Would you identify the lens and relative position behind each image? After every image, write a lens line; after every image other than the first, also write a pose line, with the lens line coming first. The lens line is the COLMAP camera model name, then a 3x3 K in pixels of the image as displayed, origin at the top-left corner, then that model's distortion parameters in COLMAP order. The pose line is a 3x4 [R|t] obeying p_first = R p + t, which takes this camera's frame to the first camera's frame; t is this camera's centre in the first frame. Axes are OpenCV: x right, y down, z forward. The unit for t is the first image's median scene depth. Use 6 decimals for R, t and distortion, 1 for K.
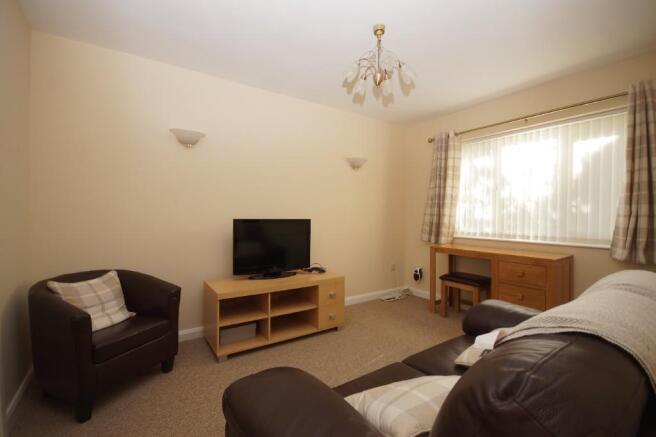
lens RADIAL K [[293.9, 0, 327.9], [0, 293.9, 223.3], [0, 0, 1]] dist [-0.002479, 0.000299]
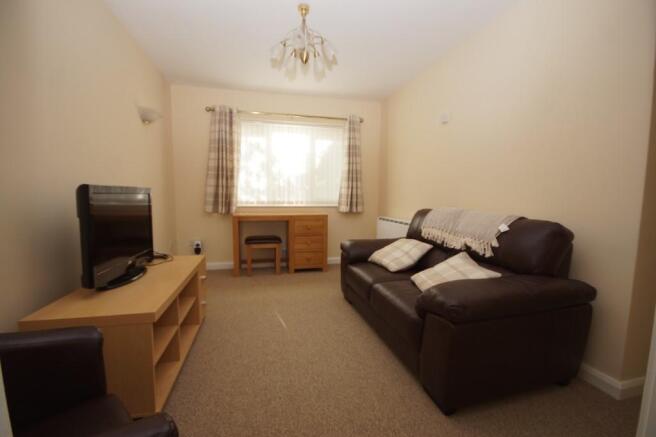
lens RADIAL K [[293.9, 0, 328.5], [0, 293.9, 215.0], [0, 0, 1]] dist [-0.002479, 0.000299]
pose [[0.350038, -0.076542, 0.933603, -0.532734], [0.019030, 0.997031, 0.074607, 0.004456], [-0.936542, -0.008349, 0.350455, 0.329745]]
